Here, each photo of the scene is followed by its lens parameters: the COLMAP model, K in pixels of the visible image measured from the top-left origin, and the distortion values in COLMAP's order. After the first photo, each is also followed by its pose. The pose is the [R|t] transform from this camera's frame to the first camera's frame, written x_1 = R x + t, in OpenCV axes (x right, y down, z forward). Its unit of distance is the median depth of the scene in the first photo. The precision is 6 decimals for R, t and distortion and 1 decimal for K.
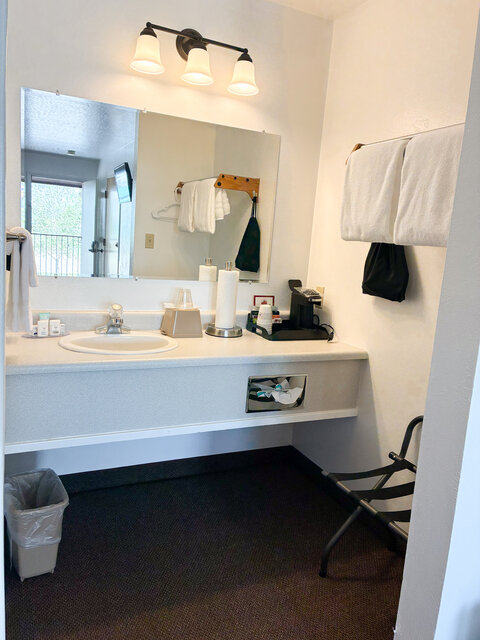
lens RADIAL K [[480.2, 0, 240.0], [0, 480.2, 320.0], [0, 0, 1]] dist [0.010952, -0.001782]
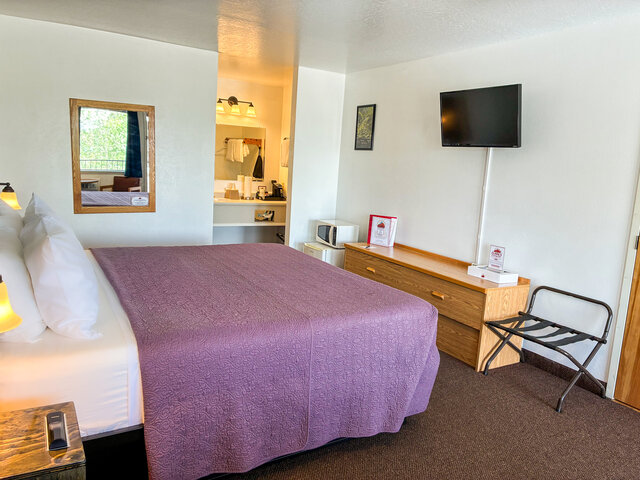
lens RADIAL K [[490.5, 0, 320.0], [0, 490.5, 240.0], [0, 0, 1]] dist [-0.000056, -0.000764]
pose [[0.995261, -0.027496, 0.093272, 0.110636], [0.027024, 0.999615, 0.006318, 0.248116], [-0.093409, -0.003767, 0.995621, -1.813678]]
